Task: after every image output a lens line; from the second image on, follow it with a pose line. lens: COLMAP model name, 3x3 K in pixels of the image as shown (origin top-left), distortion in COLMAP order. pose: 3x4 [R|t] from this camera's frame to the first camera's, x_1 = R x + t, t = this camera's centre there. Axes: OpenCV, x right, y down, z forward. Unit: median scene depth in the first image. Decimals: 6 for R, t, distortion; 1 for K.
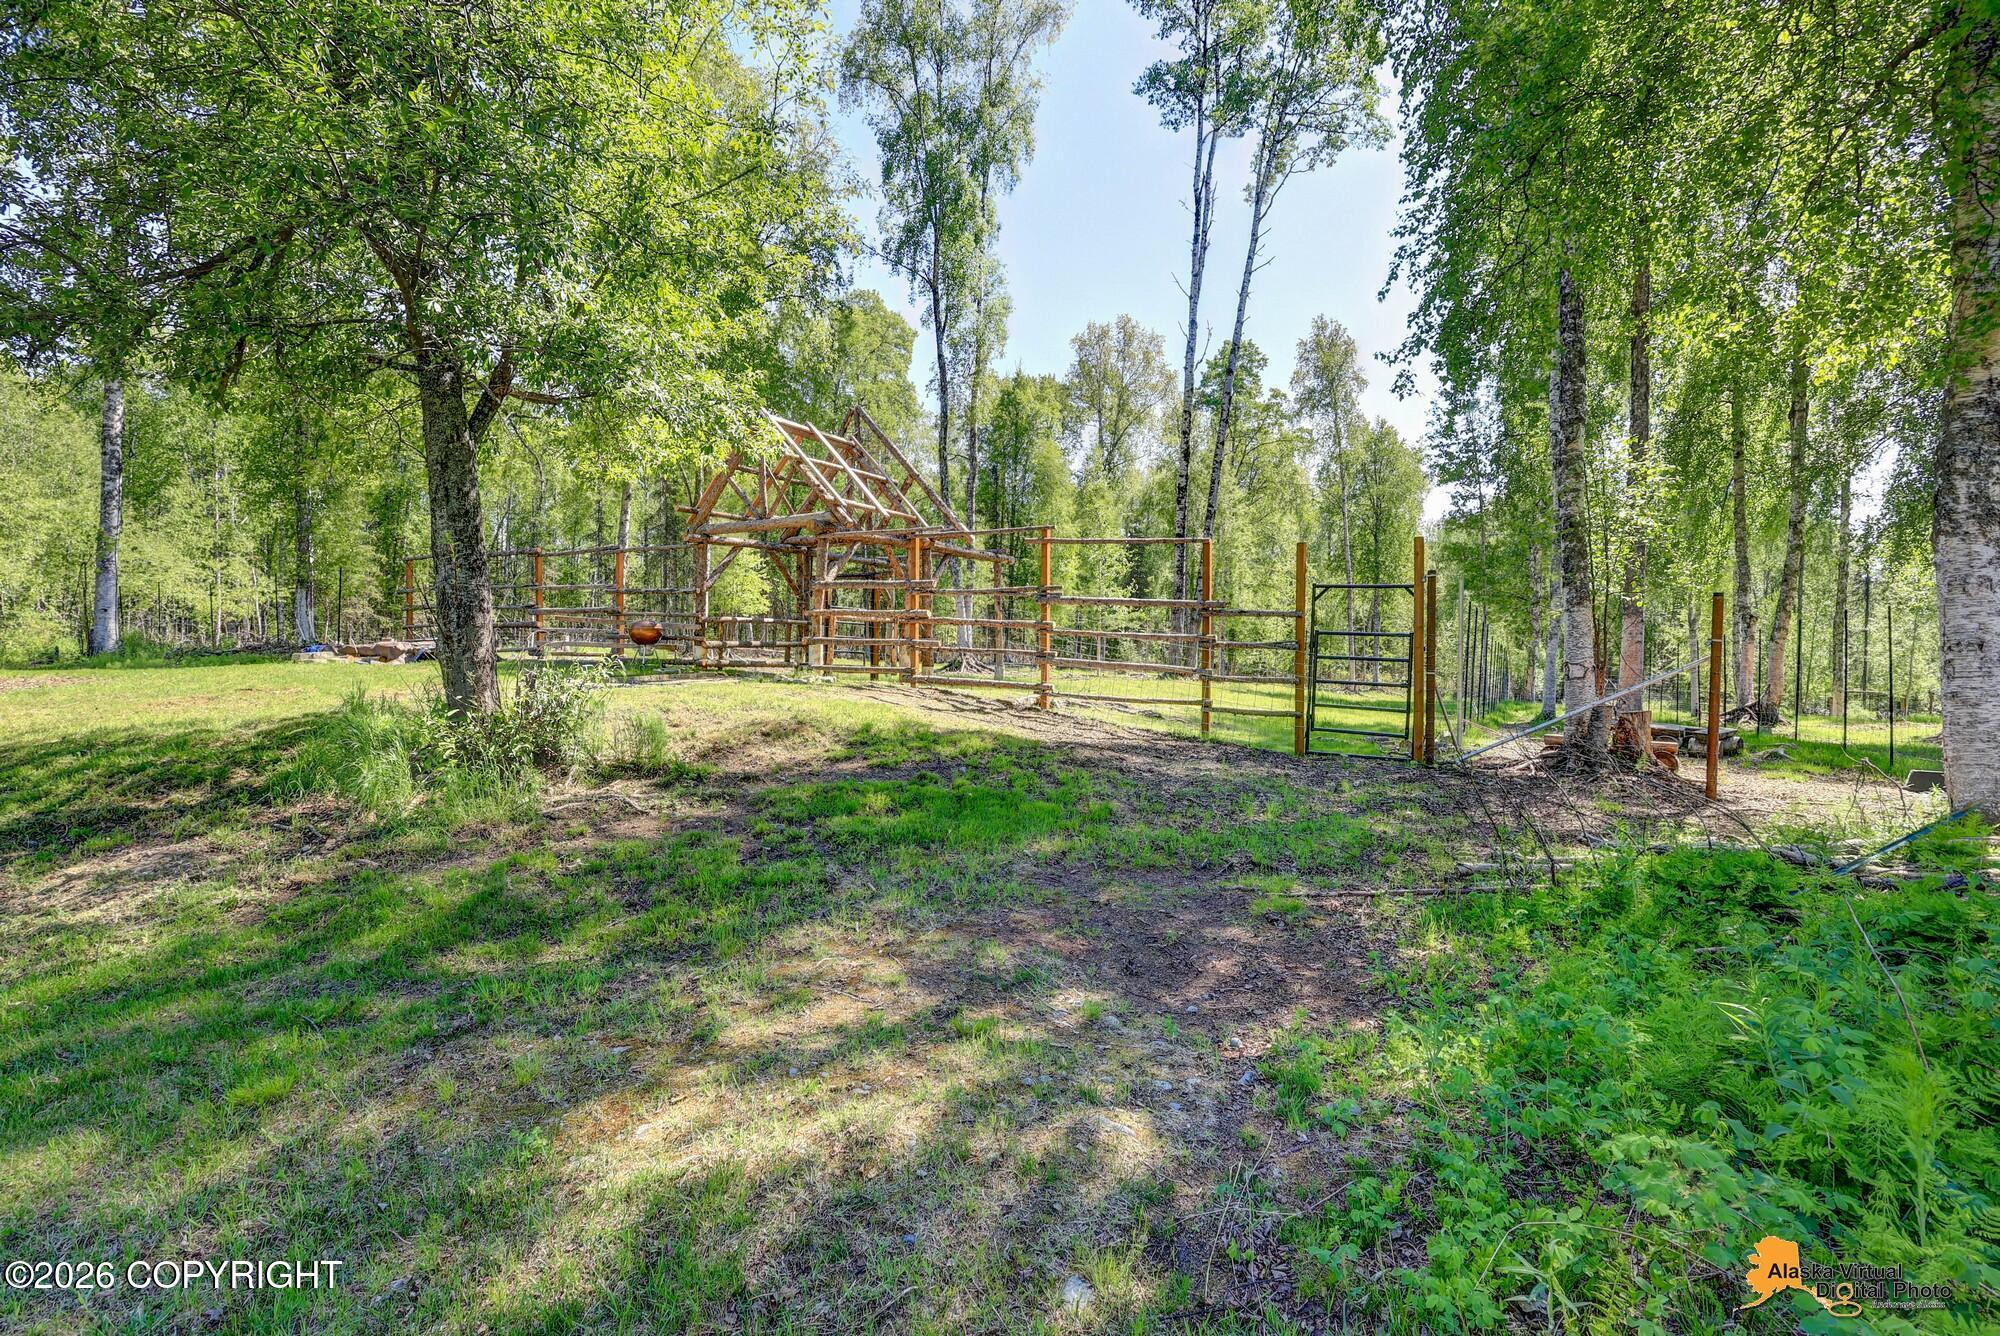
lens RADIAL K [[894.6, 0, 1000.0], [0, 894.6, 668.0], [0, 0, 1]] dist [-0.000892, -0.000028]
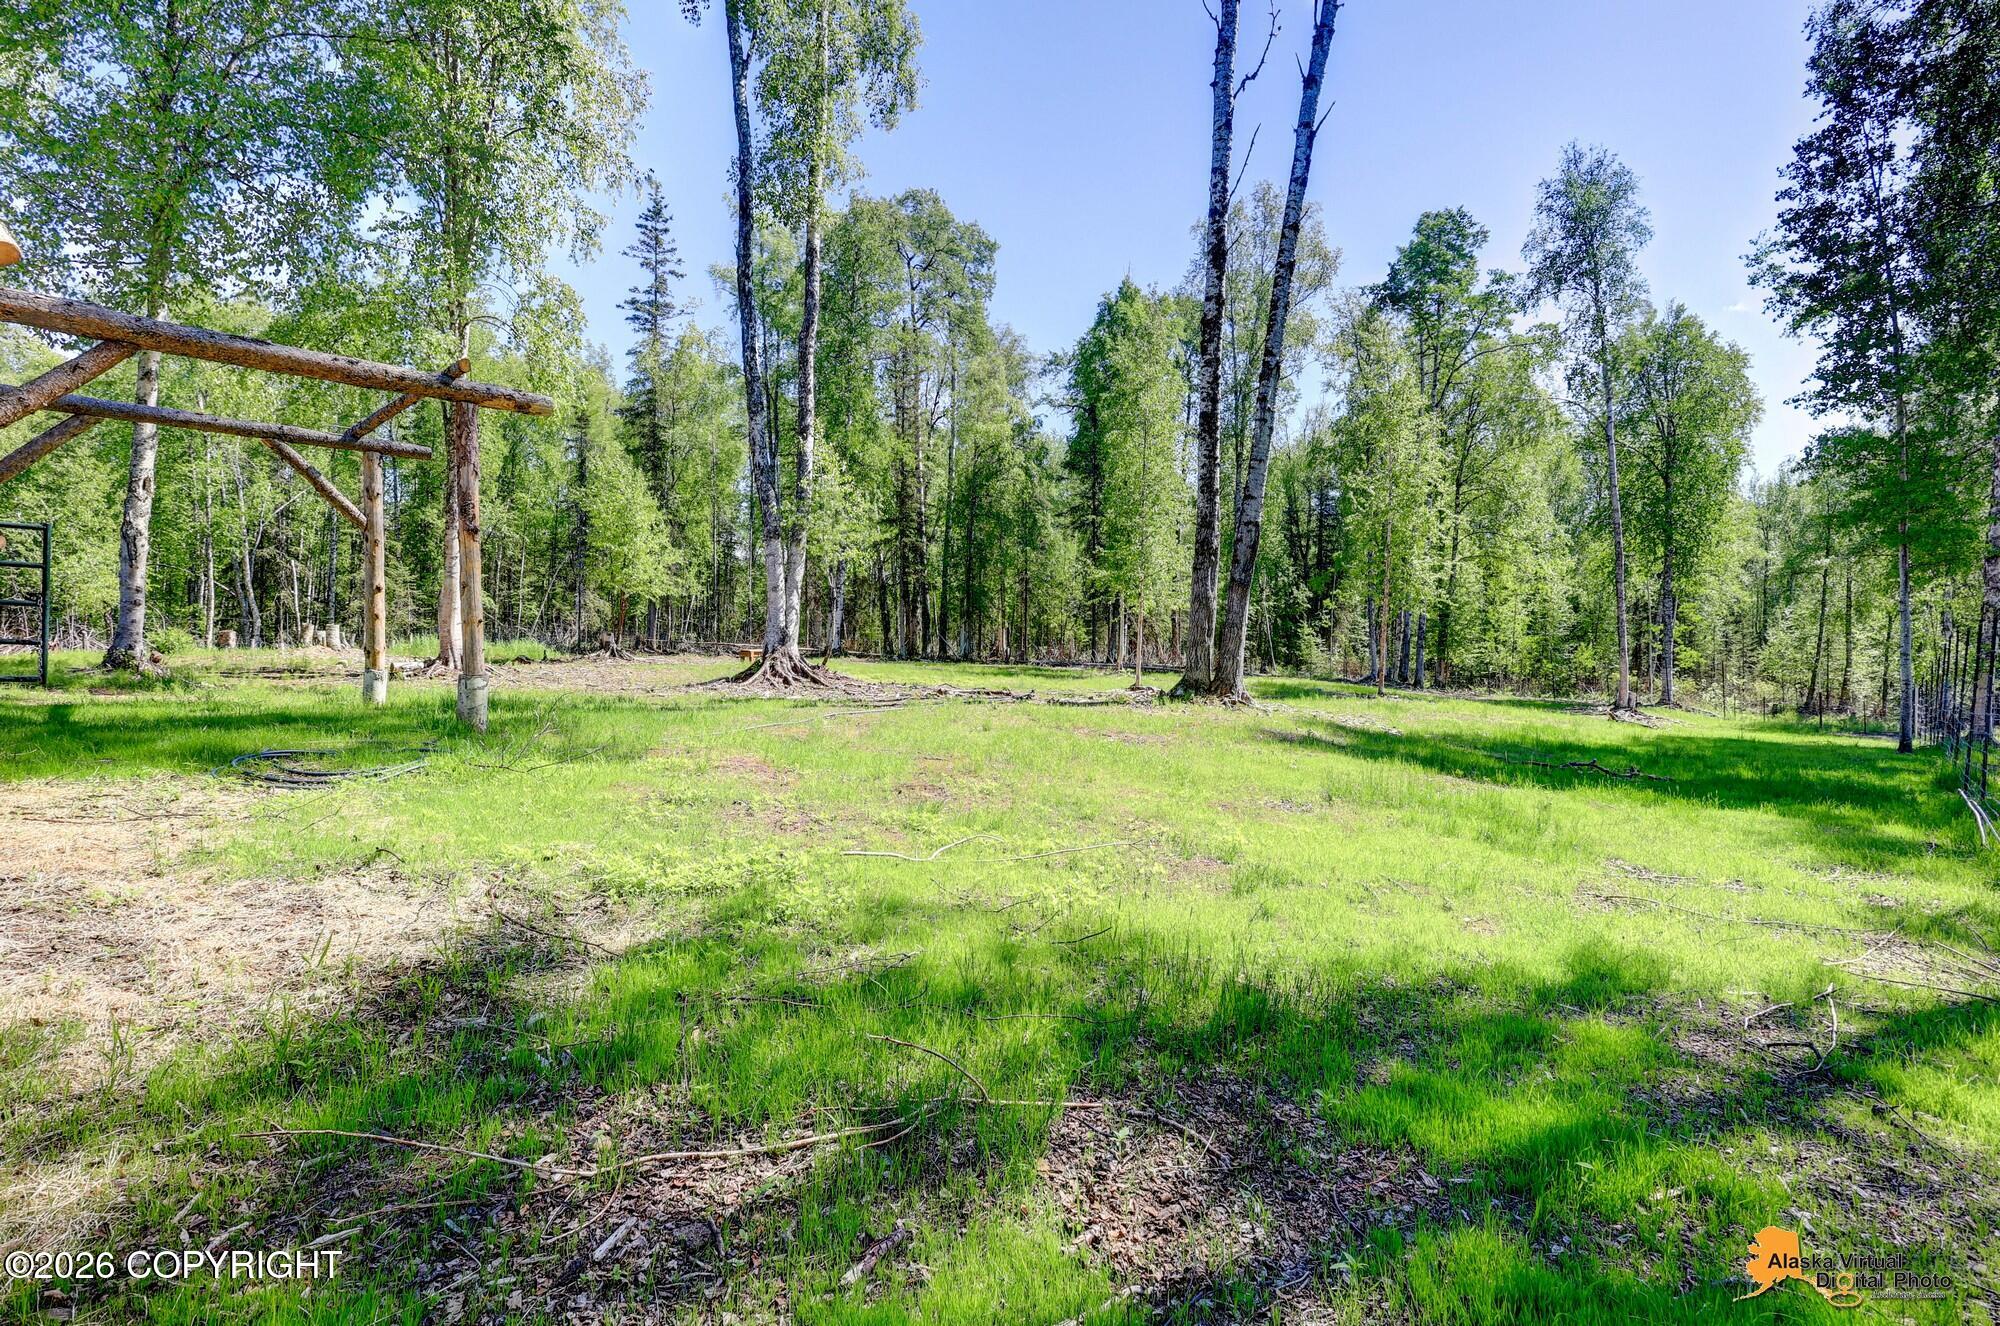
lens RADIAL K [[939.6, 0, 999.8], [0, 939.6, 656.8], [0, 0, 1]] dist [0.000105, 0.000235]
pose [[0.977814, 0.004930, -0.209416, 0.092051], [-0.006151, 0.999968, -0.005180, -0.014378], [0.209383, 0.006353, 0.977813, 0.236335]]
